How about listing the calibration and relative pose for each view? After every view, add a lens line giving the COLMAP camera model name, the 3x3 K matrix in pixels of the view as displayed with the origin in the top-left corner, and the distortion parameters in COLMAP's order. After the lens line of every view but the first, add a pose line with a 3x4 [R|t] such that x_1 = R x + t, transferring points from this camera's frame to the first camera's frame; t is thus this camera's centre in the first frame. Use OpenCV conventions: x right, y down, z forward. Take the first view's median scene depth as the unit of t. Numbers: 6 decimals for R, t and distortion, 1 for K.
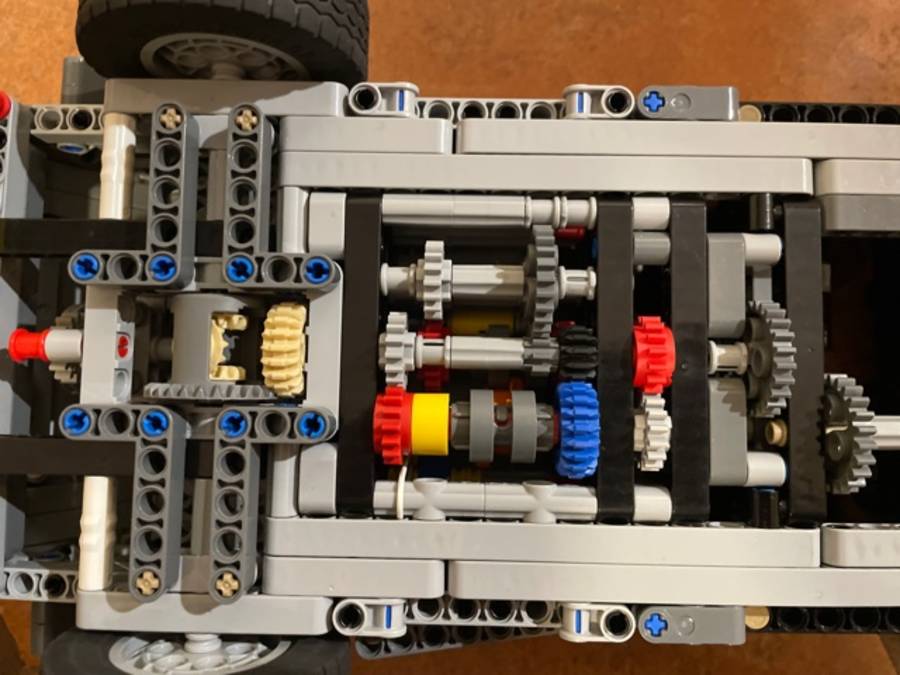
lens RADIAL K [[683.0, 0, 444.1], [0, 683.0, 338.0], [0, 0, 1]] dist [0.069779, -0.109351]
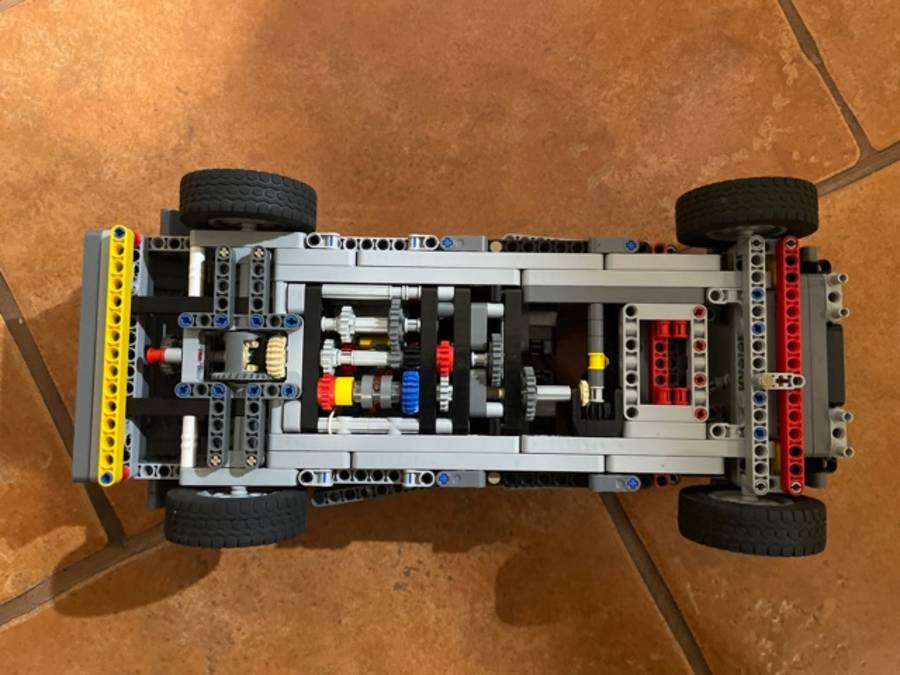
lens RADIAL K [[683.0, 0, 455.3], [0, 683.0, 332.4], [0, 0, 1]] dist [0.069779, -0.109351]
pose [[0.999363, -0.003447, 0.035522, 0.255748], [0.003729, 0.999962, -0.007863, -0.041994], [-0.035494, 0.007991, 0.999338, -1.187983]]
